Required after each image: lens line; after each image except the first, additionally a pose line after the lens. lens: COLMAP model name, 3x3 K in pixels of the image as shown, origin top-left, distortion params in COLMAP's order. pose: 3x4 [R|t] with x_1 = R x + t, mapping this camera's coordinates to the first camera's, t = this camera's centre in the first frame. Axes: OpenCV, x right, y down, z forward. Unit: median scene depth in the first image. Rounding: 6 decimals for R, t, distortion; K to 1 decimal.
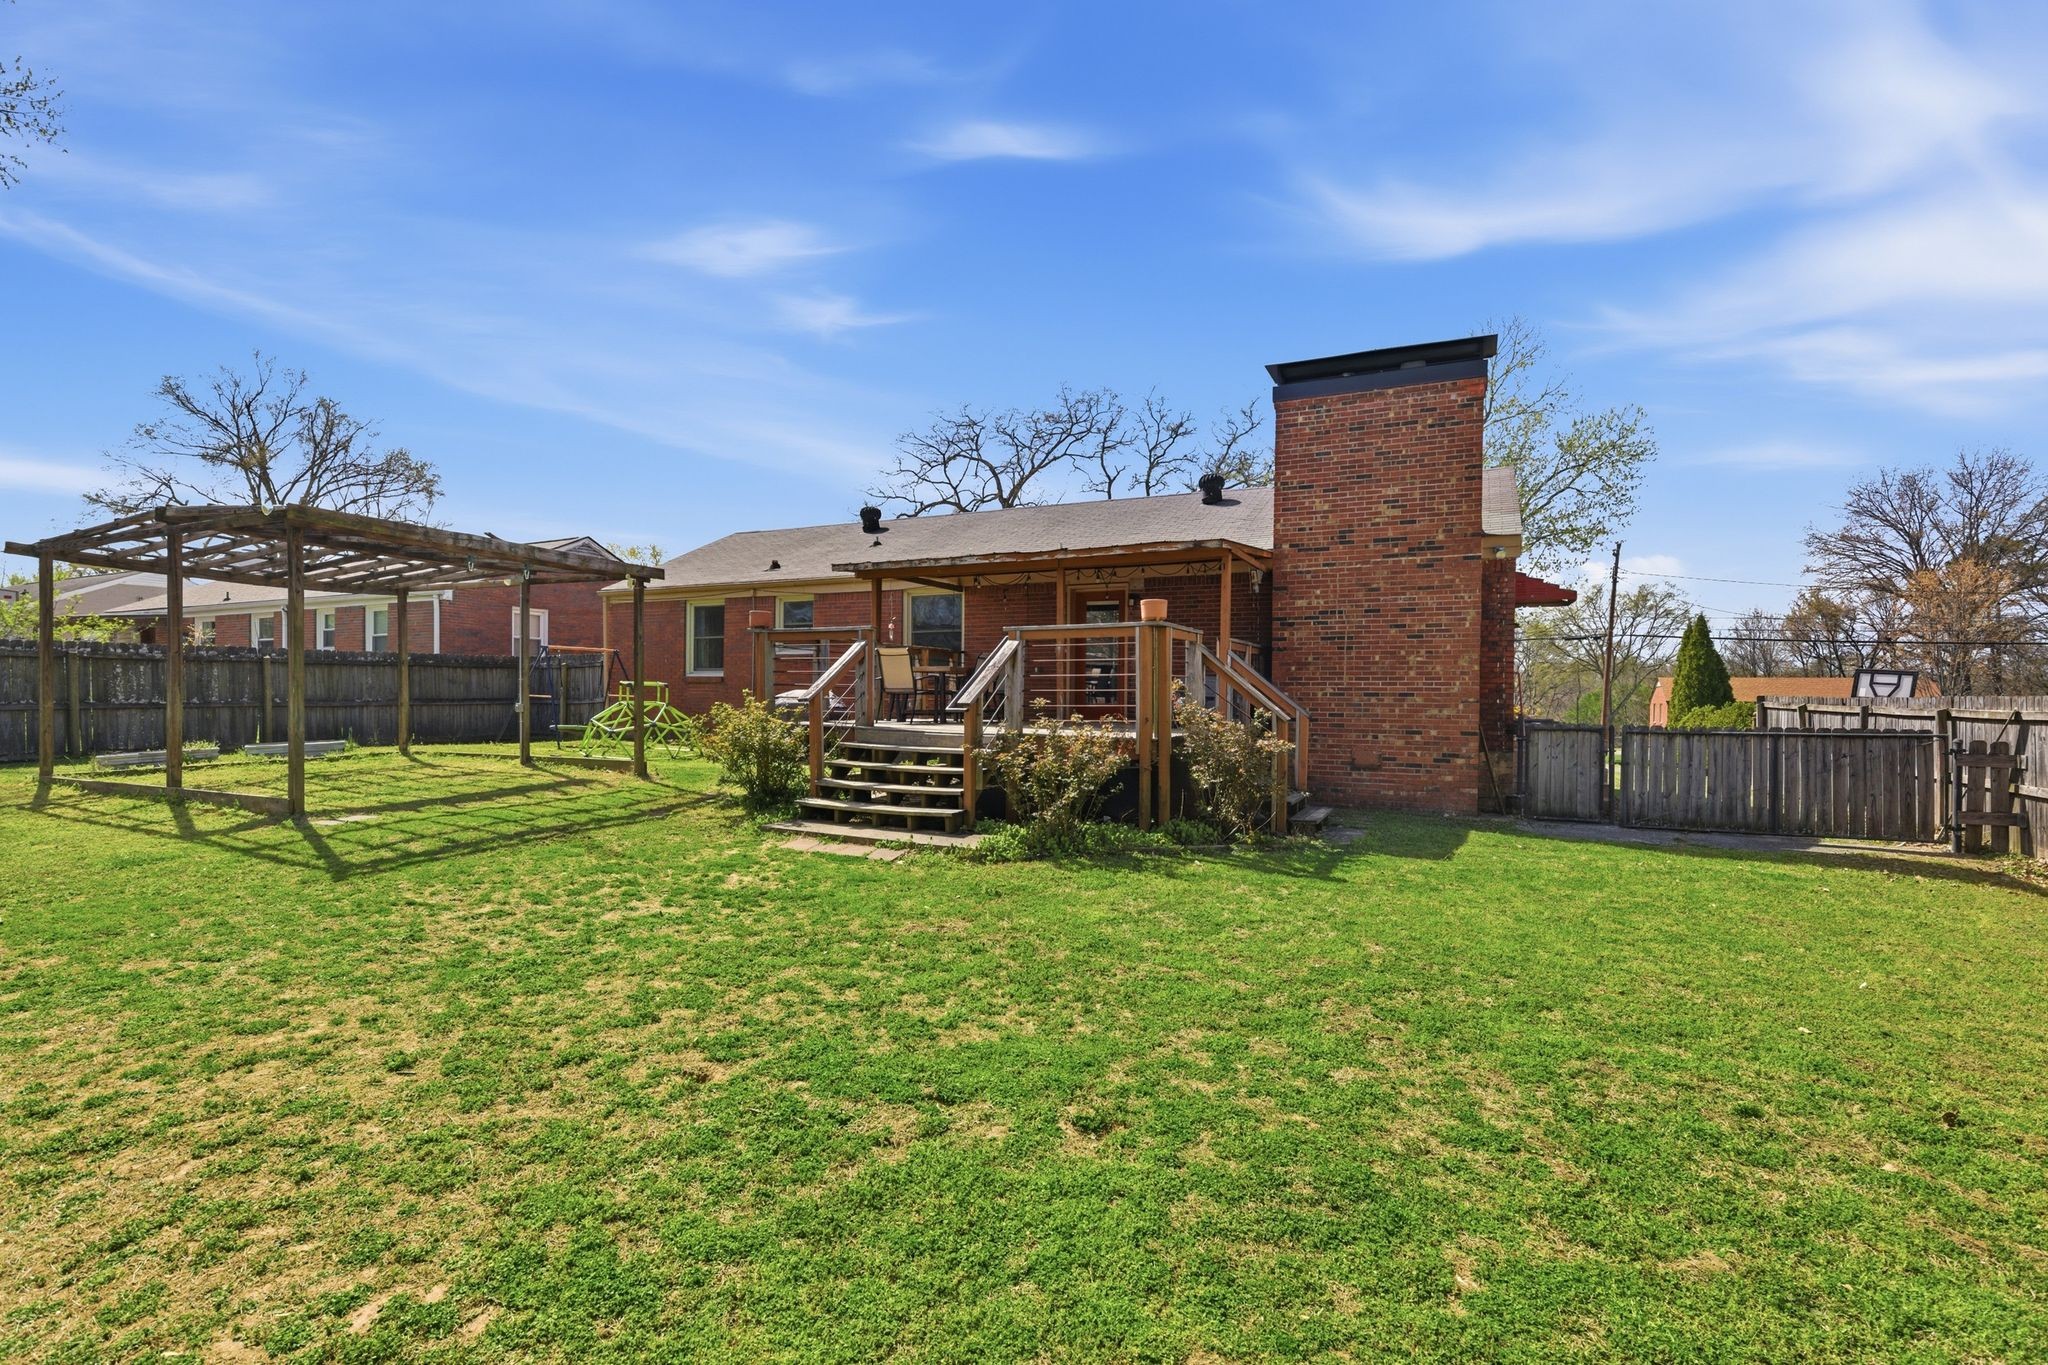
lens RADIAL K [[936.9, 0, 1037.5], [0, 936.9, 690.7], [0, 0, 1]] dist [0.003544, -0.000280]
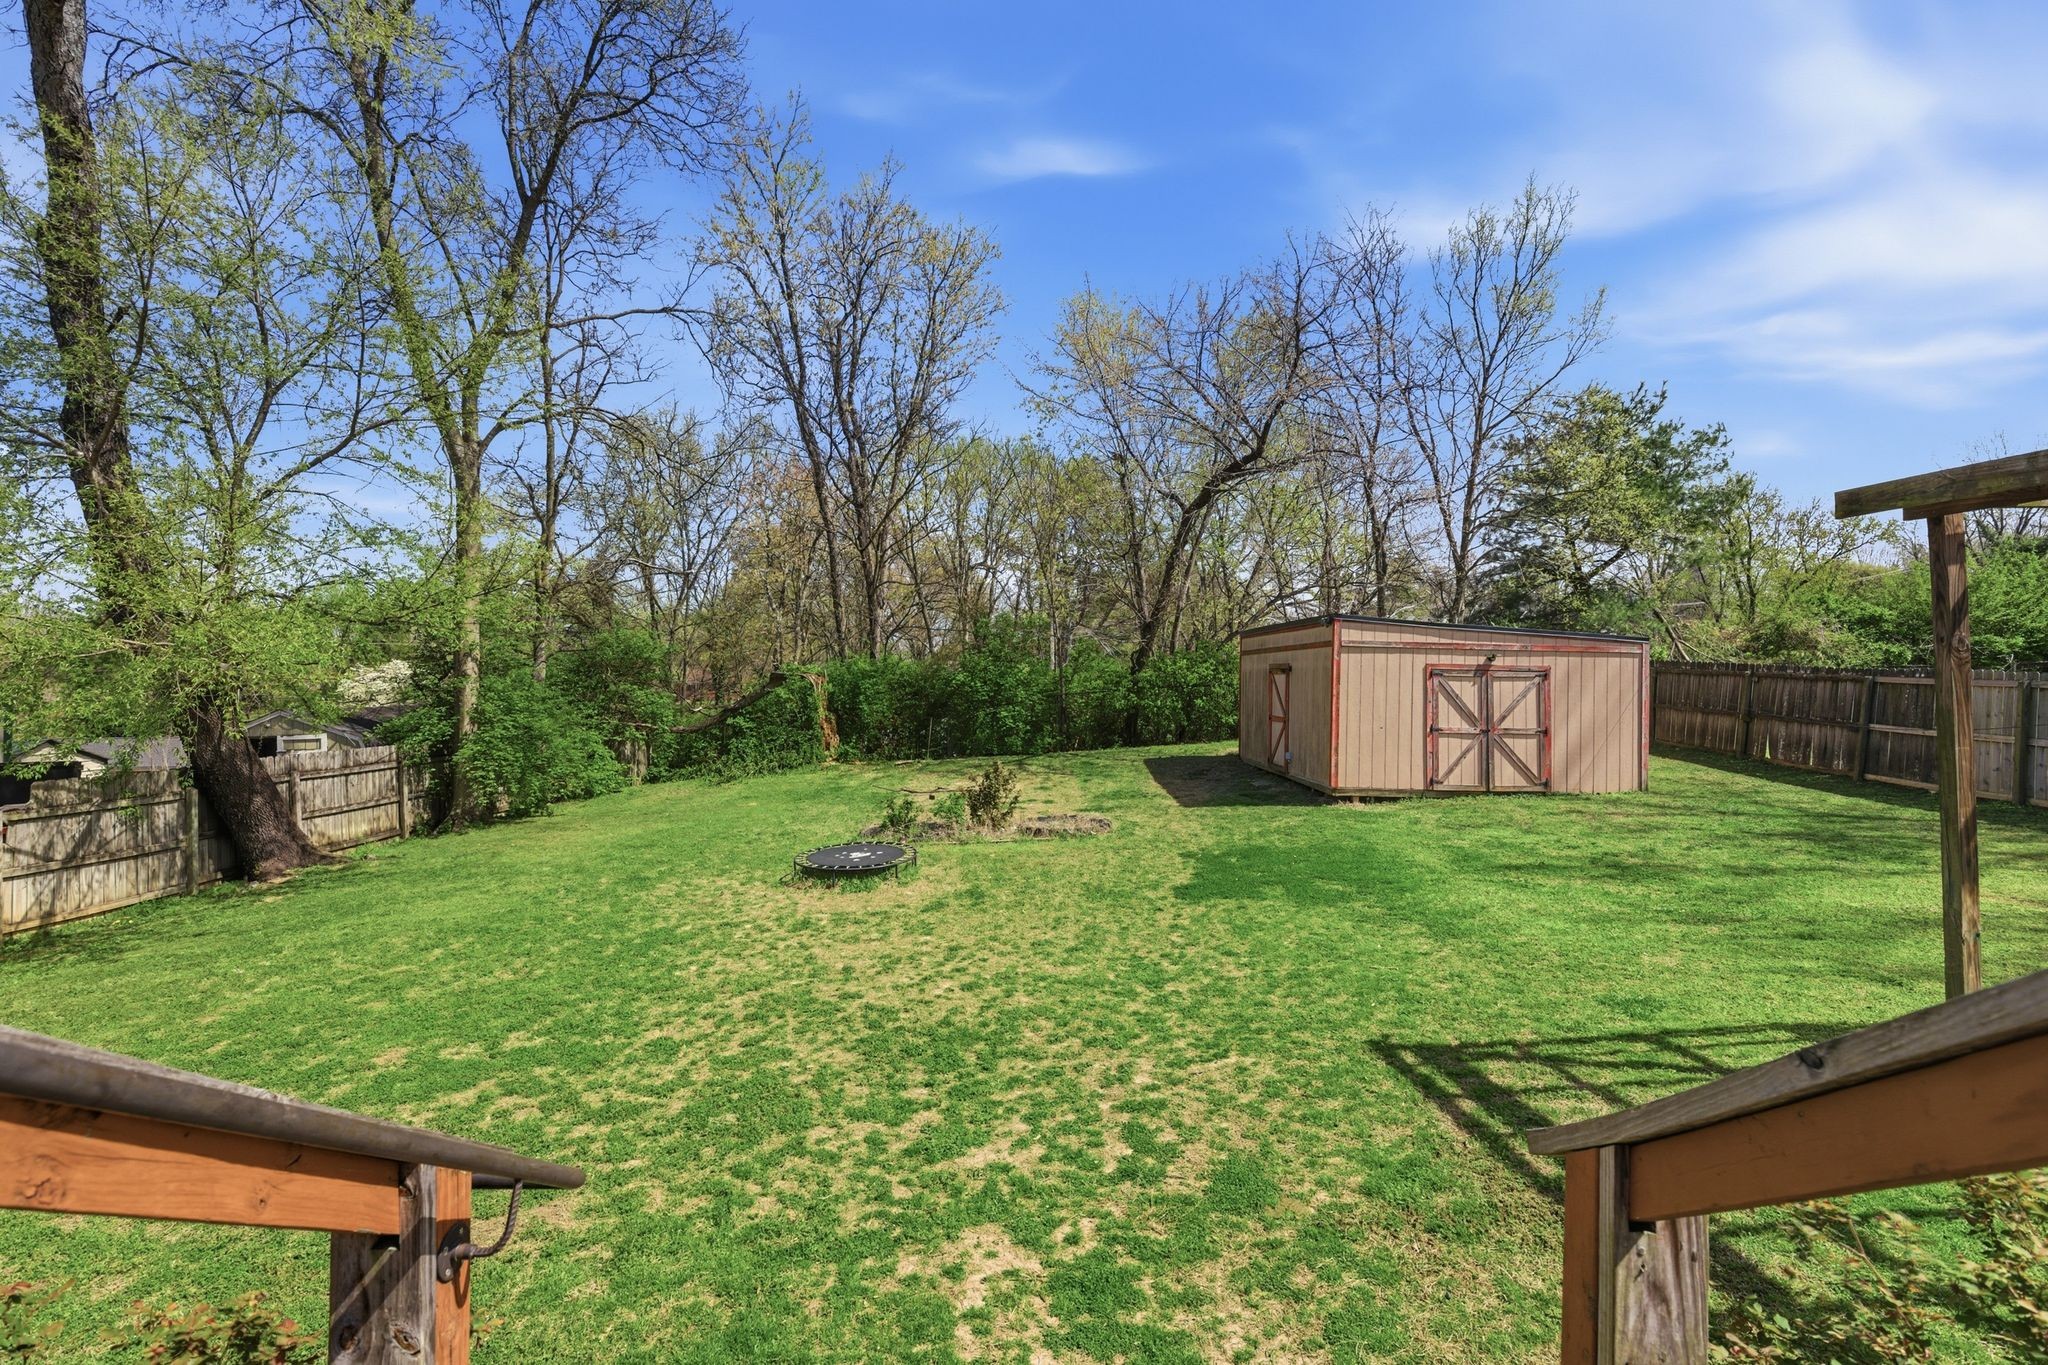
lens RADIAL K [[936.9, 0, 1027.8], [0, 936.9, 681.0], [0, 0, 1]] dist [0.003544, -0.000280]
pose [[-0.896493, -0.002221, -0.443053, -0.168825], [-0.001393, 0.999997, -0.002195, -0.154121], [0.443056, -0.001350, -0.896493, 2.252514]]
